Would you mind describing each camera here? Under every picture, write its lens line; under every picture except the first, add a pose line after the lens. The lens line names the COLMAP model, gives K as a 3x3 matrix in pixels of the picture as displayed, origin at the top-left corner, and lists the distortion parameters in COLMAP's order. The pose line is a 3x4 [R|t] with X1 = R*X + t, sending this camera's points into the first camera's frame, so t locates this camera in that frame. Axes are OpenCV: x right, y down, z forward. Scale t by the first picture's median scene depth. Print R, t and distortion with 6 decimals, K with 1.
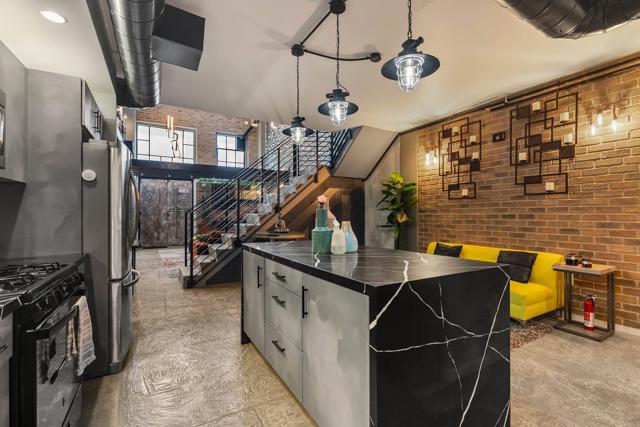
lens RADIAL K [[293.7, 0, 322.6], [0, 293.7, 214.1], [0, 0, 1]] dist [0.001014, 0.000890]
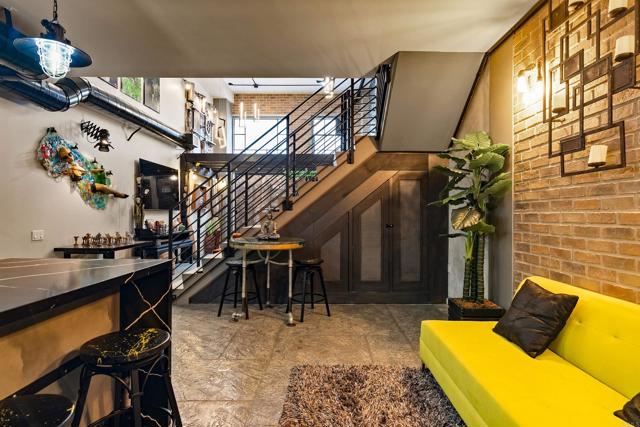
lens RADIAL K [[339.4, 0, 322.9], [0, 339.4, 213.2], [0, 0, 1]] dist [0.002898, 0.001245]
pose [[0.865141, 0.004406, -0.501510, 0.319552], [-0.005338, 0.999986, -0.000423, 0.002685], [0.501501, 0.003043, 0.865152, 0.359318]]
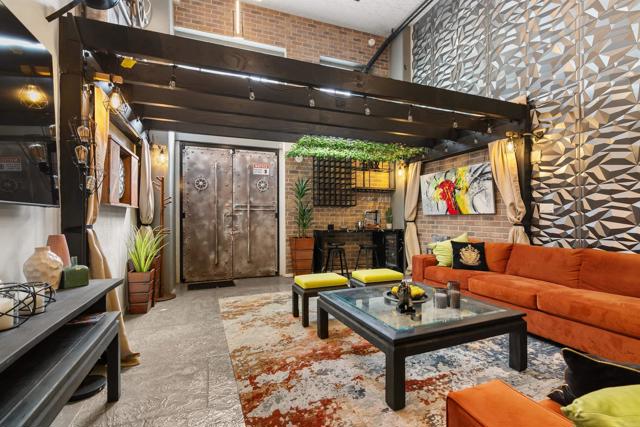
lens RADIAL K [[293.7, 0, 322.1], [0, 293.7, 216.8], [0, 0, 1]] dist [0.001014, 0.000890]
pose [[0.987205, -0.004803, -0.159386, -0.573951], [0.004110, 0.999981, -0.004677, 0.007199], [0.159405, 0.003962, 0.987205, 1.014039]]
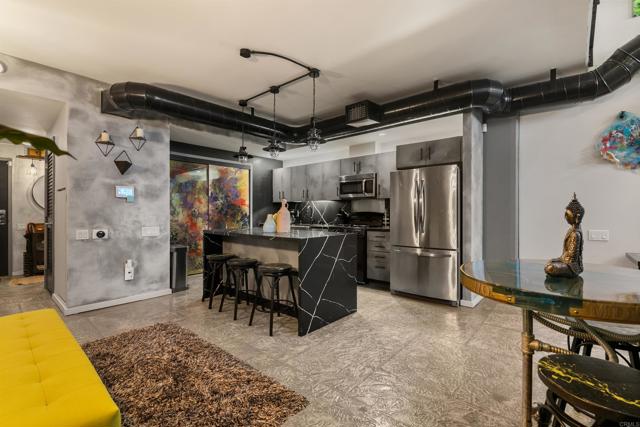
lens RADIAL K [[293.7, 0, 330.1], [0, 293.7, 213.6], [0, 0, 1]] dist [0.001014, 0.000890]
pose [[-0.944636, -0.000464, -0.328121, 0.126591], [-0.000701, 1.000000, 0.000604, 0.009896], [0.328120, 0.000801, -0.944636, 1.078394]]
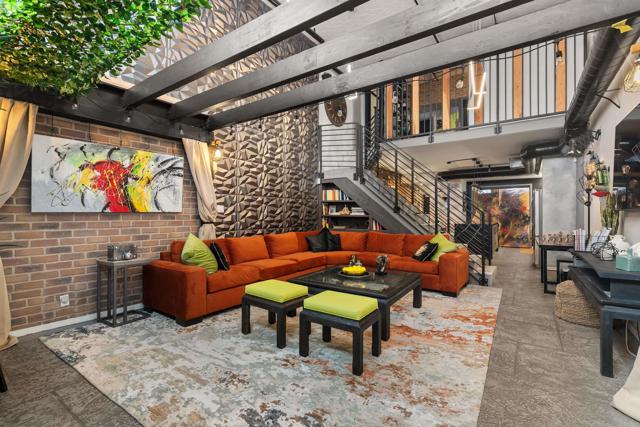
lens RADIAL K [[293.7, 0, 322.4], [0, 293.7, 214.3], [0, 0, 1]] dist [0.001014, 0.000890]
pose [[-0.417667, -0.004619, 0.908588, -1.066459], [-0.001358, 0.999989, 0.004460, -0.001682], [-0.908599, 0.000629, -0.417669, 1.825029]]
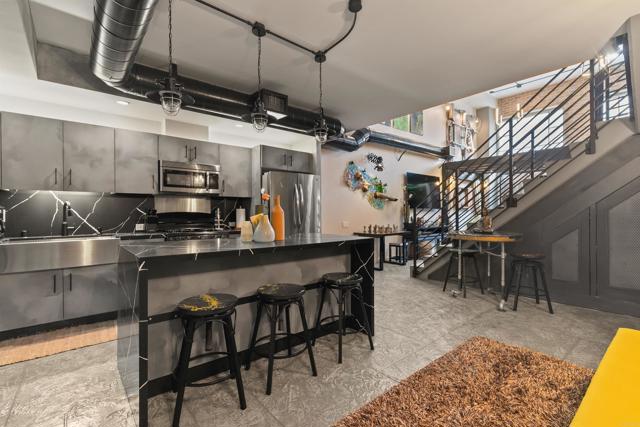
lens RADIAL K [[293.7, 0, 322.9], [0, 293.7, 214.3], [0, 0, 1]] dist [0.001014, 0.000890]
pose [[0.175200, 0.006020, -0.984514, 0.492479], [0.003380, 0.999972, 0.006716, 0.007383], [0.984527, -0.004504, 0.175175, 0.411347]]
